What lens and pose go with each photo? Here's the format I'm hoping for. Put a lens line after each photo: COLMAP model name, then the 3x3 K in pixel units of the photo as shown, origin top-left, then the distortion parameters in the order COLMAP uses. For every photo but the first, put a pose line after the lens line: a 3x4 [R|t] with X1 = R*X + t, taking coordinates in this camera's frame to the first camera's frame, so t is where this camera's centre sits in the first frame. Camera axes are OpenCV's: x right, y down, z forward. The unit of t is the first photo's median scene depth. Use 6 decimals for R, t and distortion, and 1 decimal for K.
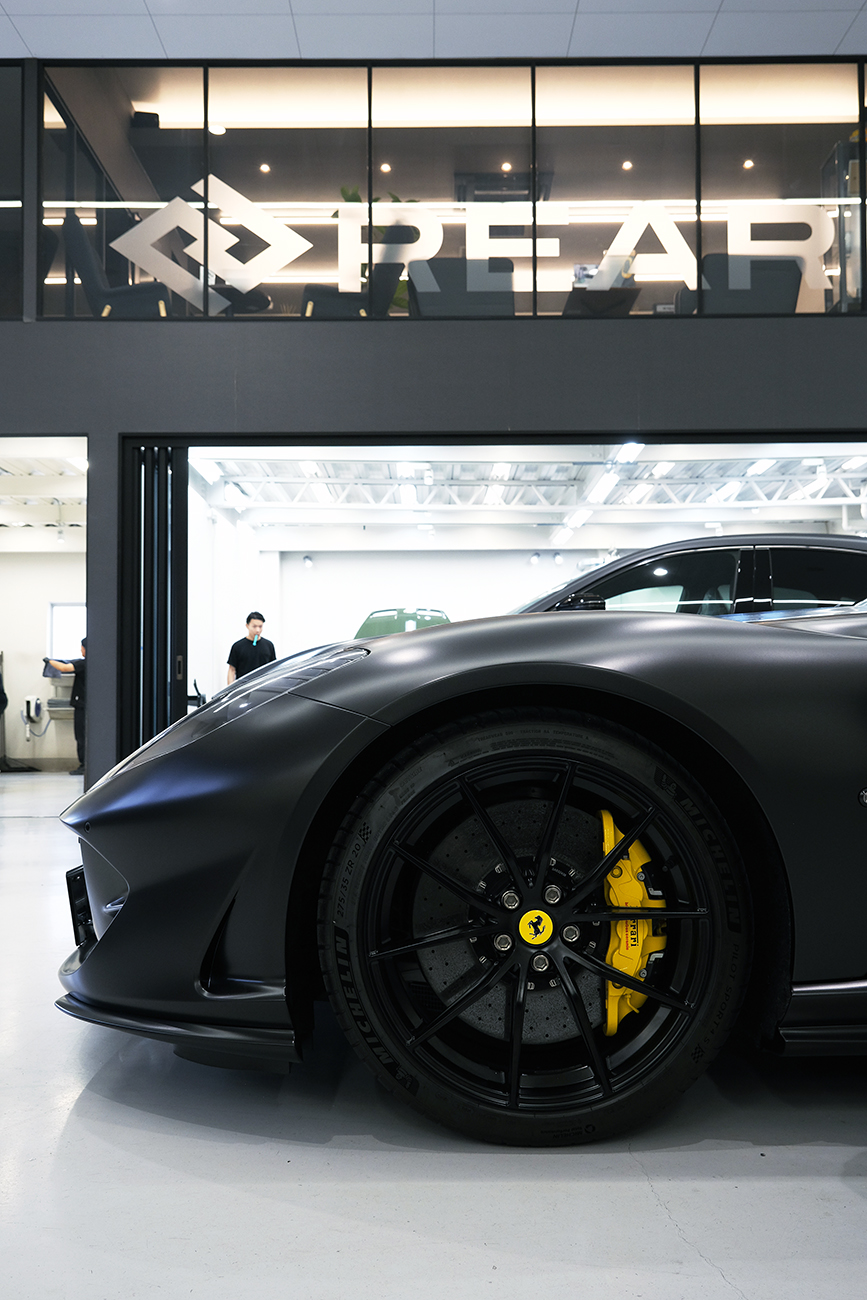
lens RADIAL K [[1245.1, 0, 439.7], [0, 1245.1, 646.5], [0, 0, 1]] dist [0.049127, 0.000000]
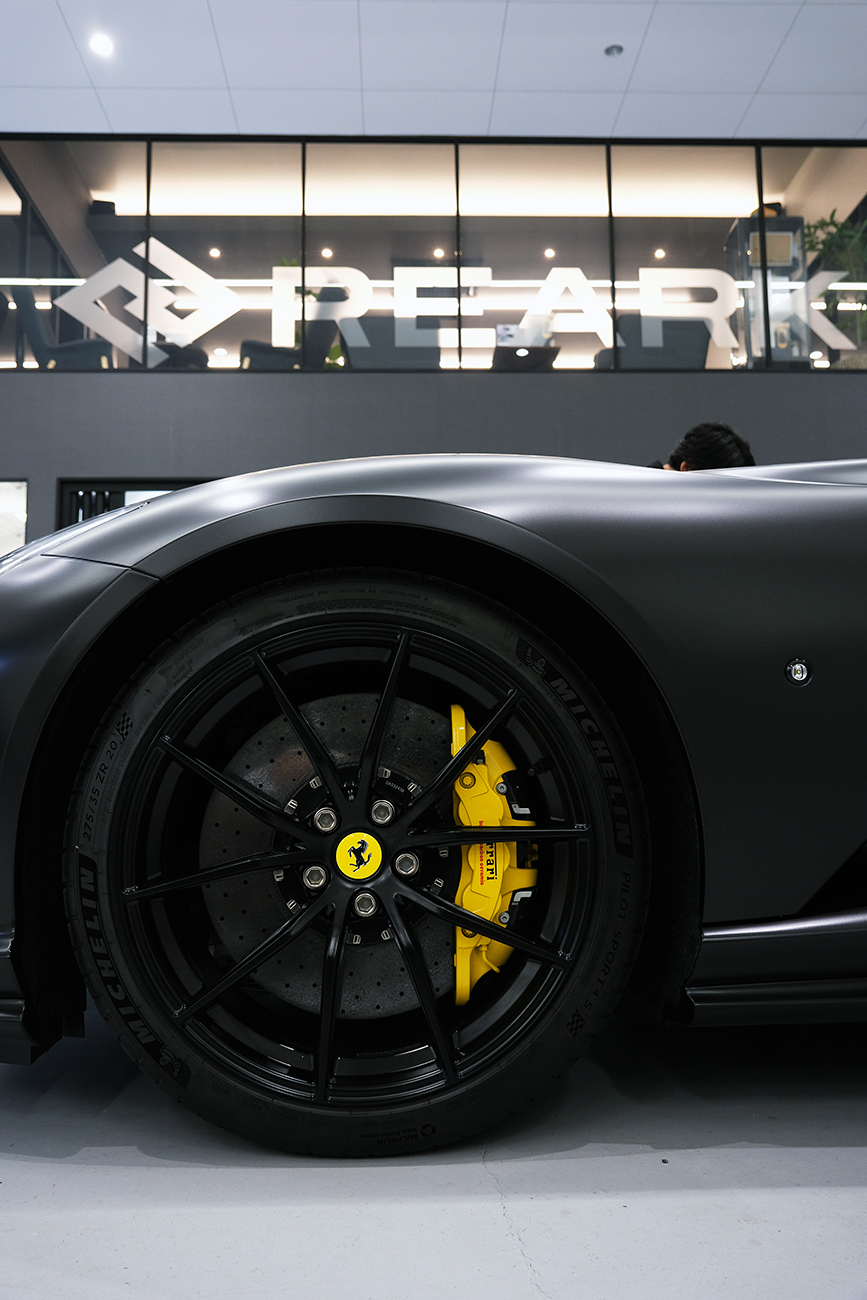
lens RADIAL K [[1117.2, 0, 429.6], [0, 1117.2, 652.4], [0, 0, 1]] dist [0.006099, -0.003248]
pose [[0.999621, -0.002335, 0.027435, 0.100049], [0.004186, 0.997701, -0.067638, 0.148205], [-0.027214, 0.067727, 0.997333, 0.328153]]
